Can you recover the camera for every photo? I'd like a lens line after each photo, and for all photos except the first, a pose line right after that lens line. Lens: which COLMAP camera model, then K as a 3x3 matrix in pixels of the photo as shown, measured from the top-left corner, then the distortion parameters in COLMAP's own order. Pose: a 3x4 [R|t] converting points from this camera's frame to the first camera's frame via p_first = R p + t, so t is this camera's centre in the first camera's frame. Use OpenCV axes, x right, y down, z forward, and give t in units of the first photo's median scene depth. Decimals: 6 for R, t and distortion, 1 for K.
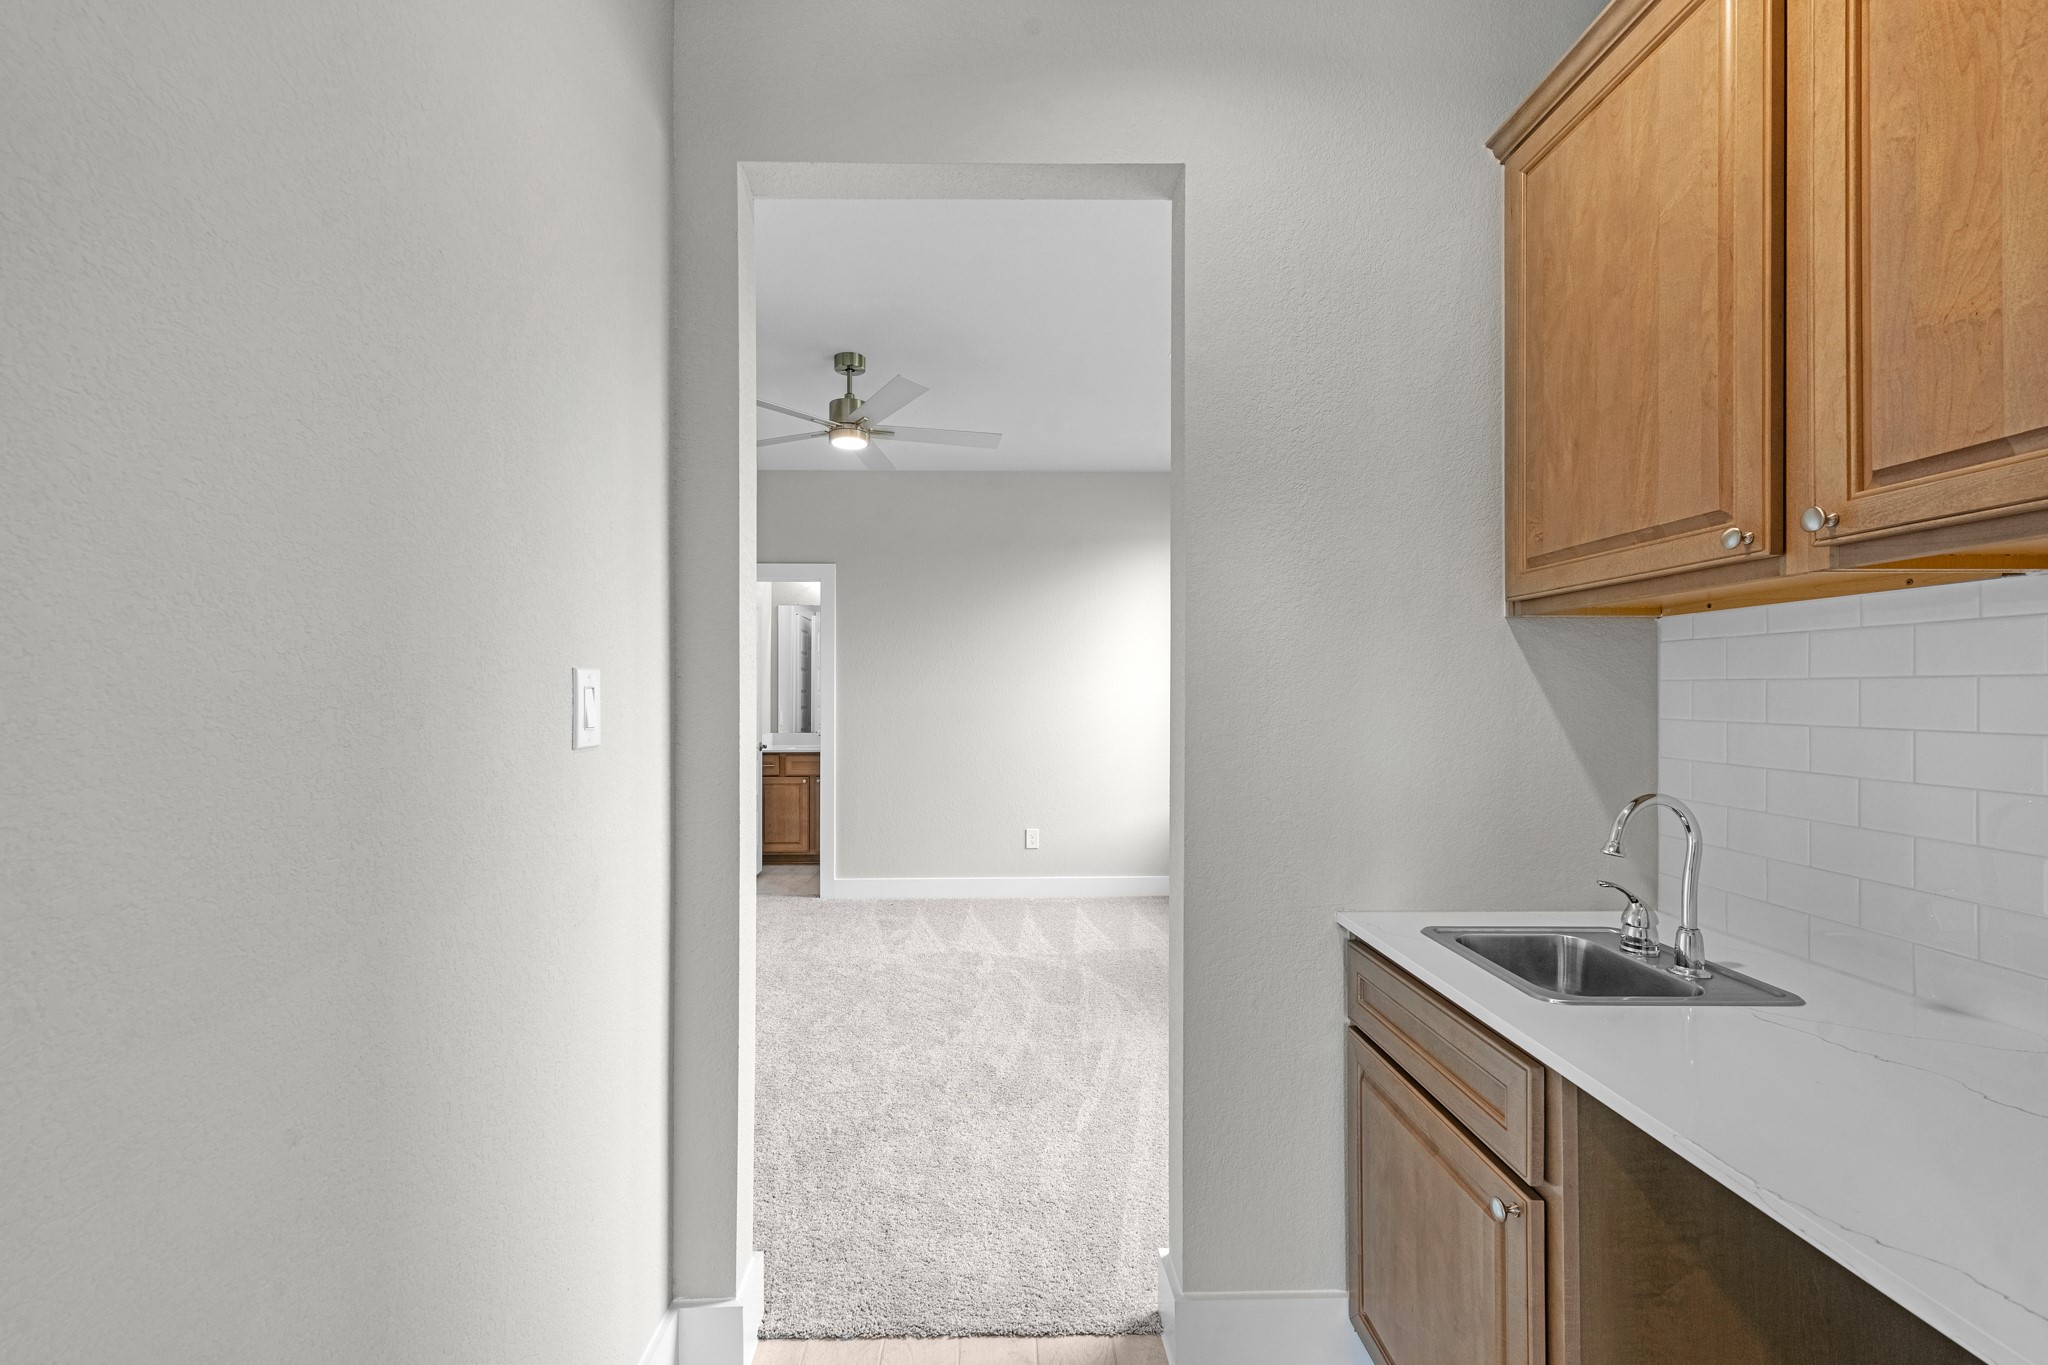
lens RADIAL K [[831.5, 0, 1013.5], [0, 831.5, 677.6], [0, 0, 1]] dist [-0.001250, -0.000056]
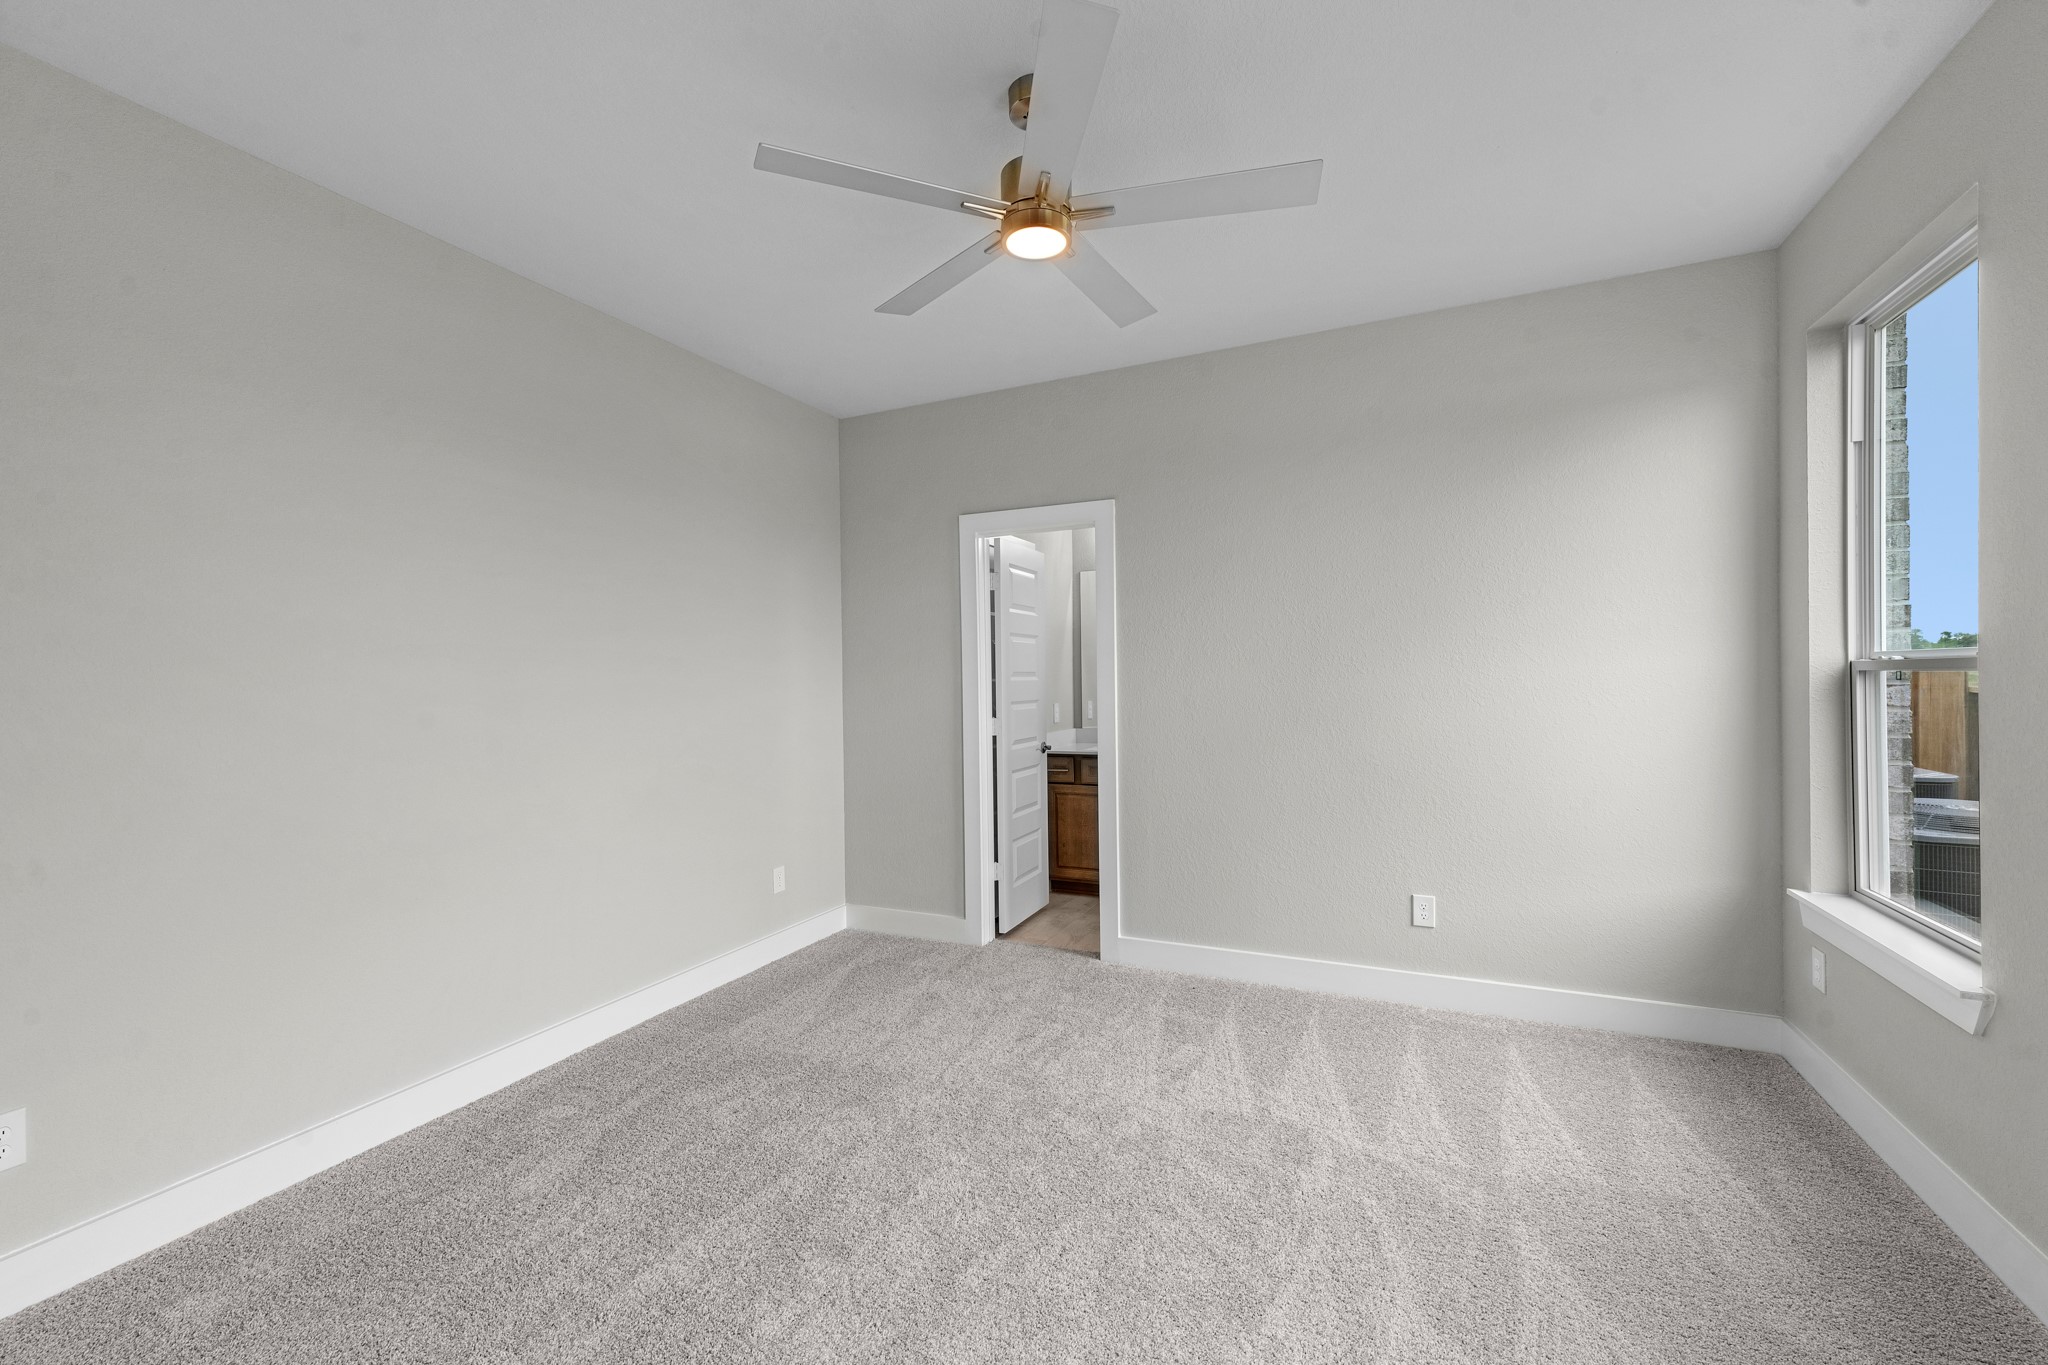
lens RADIAL K [[831.5, 0, 1013.5], [0, 831.5, 677.6], [0, 0, 1]] dist [-0.001250, -0.000056]
pose [[0.894853, -0.011638, -0.446210, 0.032501], [0.020041, 0.999699, 0.014117, 0.006406], [0.445912, -0.021575, 0.894817, 0.375640]]
